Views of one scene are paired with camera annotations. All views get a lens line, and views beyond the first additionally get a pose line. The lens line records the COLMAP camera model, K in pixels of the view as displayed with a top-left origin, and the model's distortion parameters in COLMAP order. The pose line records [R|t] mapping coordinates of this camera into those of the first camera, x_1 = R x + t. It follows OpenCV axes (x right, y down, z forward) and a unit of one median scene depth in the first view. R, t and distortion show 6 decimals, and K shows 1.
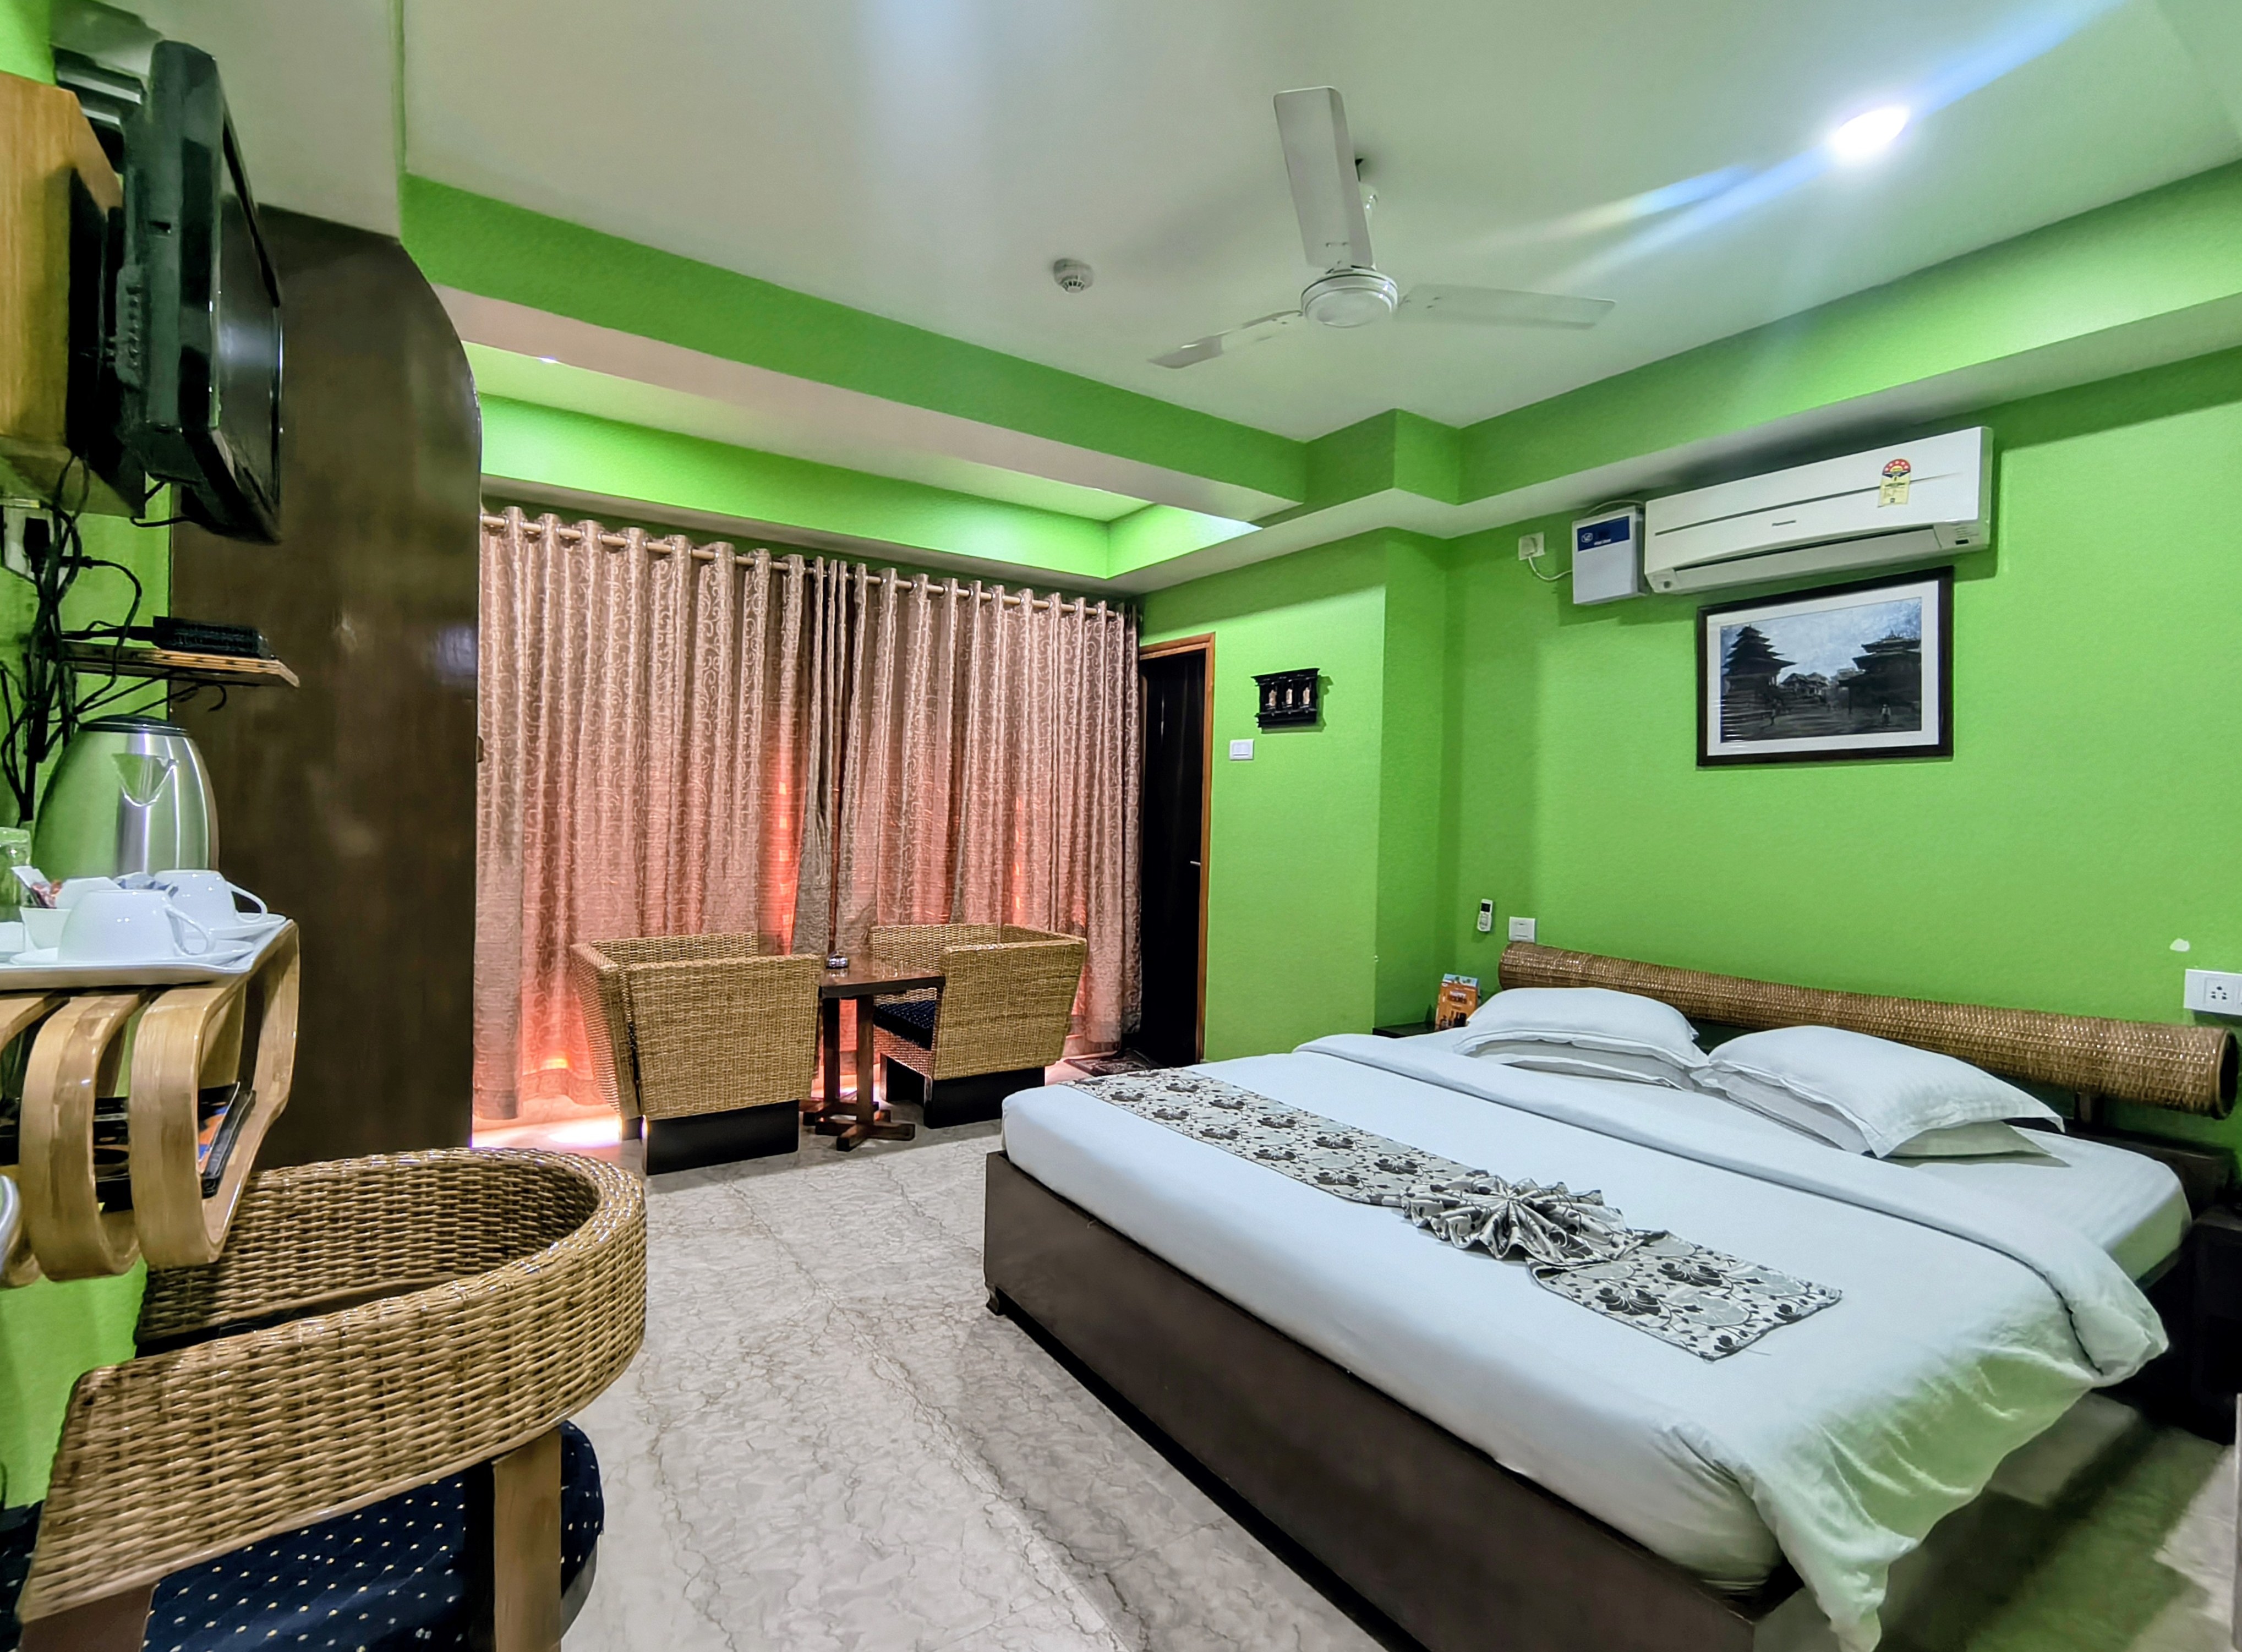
lens RADIAL K [[1052.3, 0, 1121.0], [0, 1052.3, 826.0], [0, 0, 1]] dist [-0.000315, 0.000027]
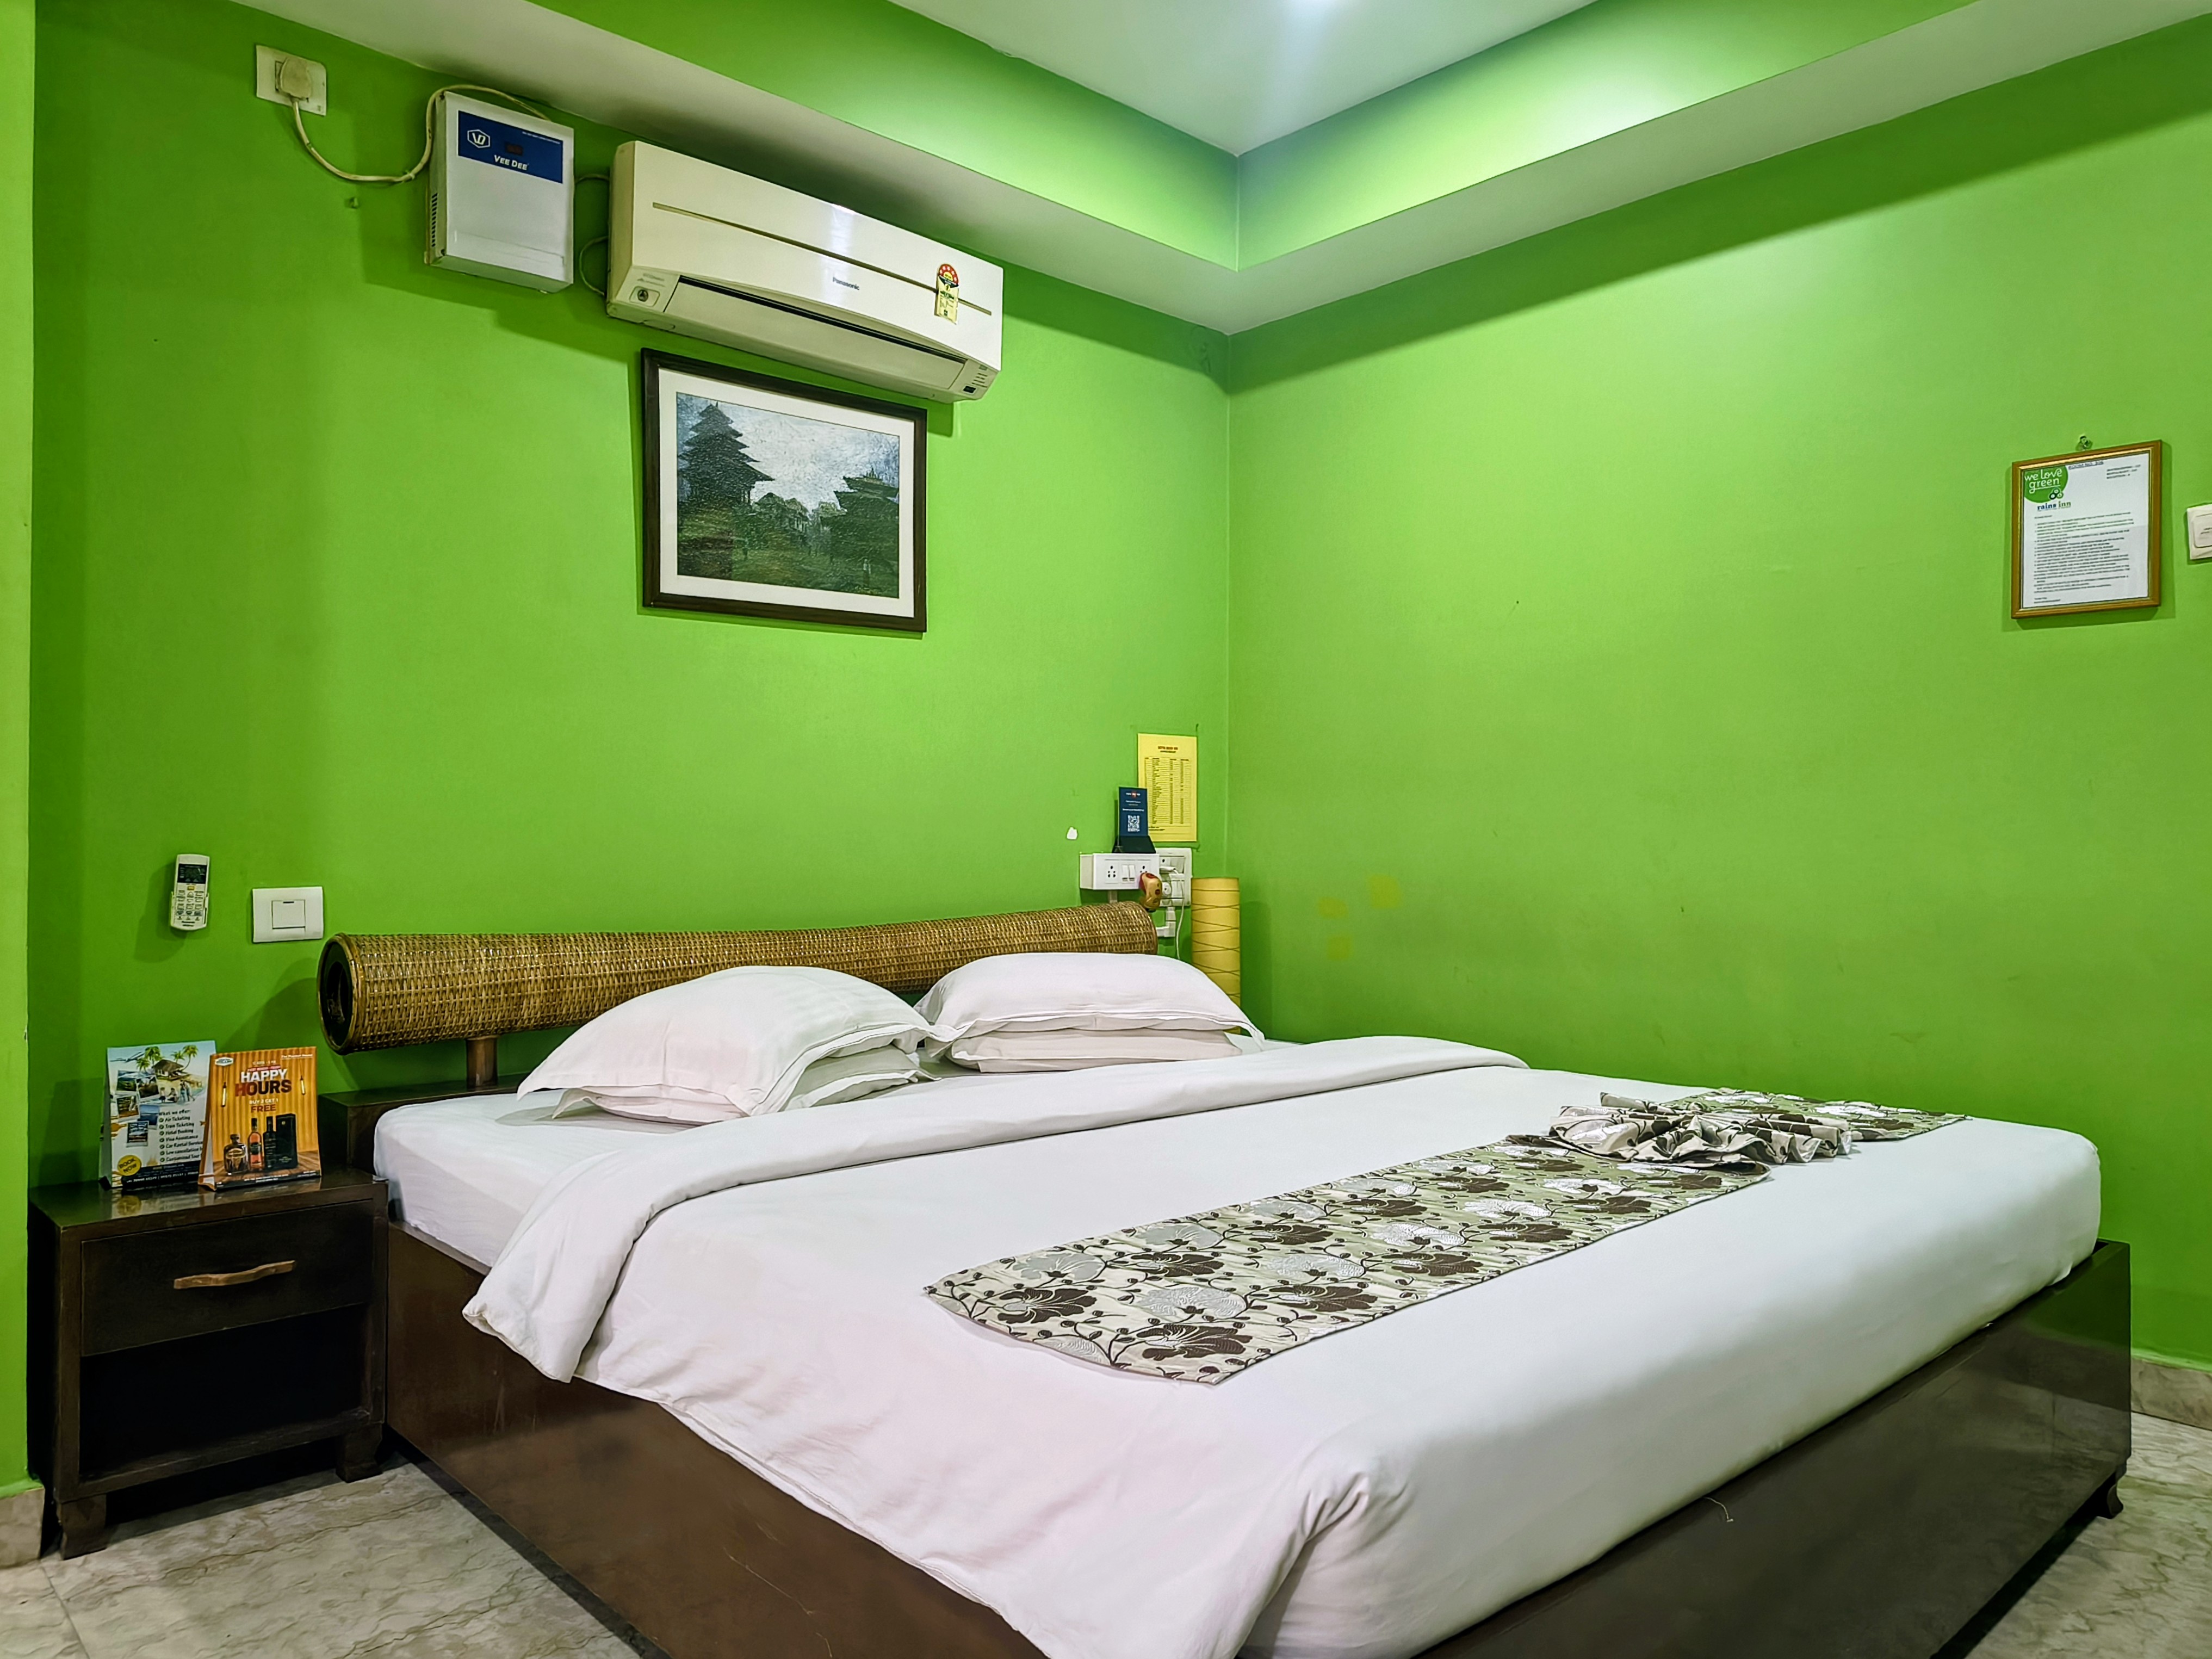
lens RADIAL K [[1537.0, 0, 1106.0], [0, 1537.0, 829.5], [0, 0, 1]] dist [0.033546, 0.000121]
pose [[-0.150767, -0.021469, 0.988336, -0.441632], [0.004185, 0.999741, 0.022355, 0.061513], [-0.988560, 0.007507, -0.150638, 0.964063]]
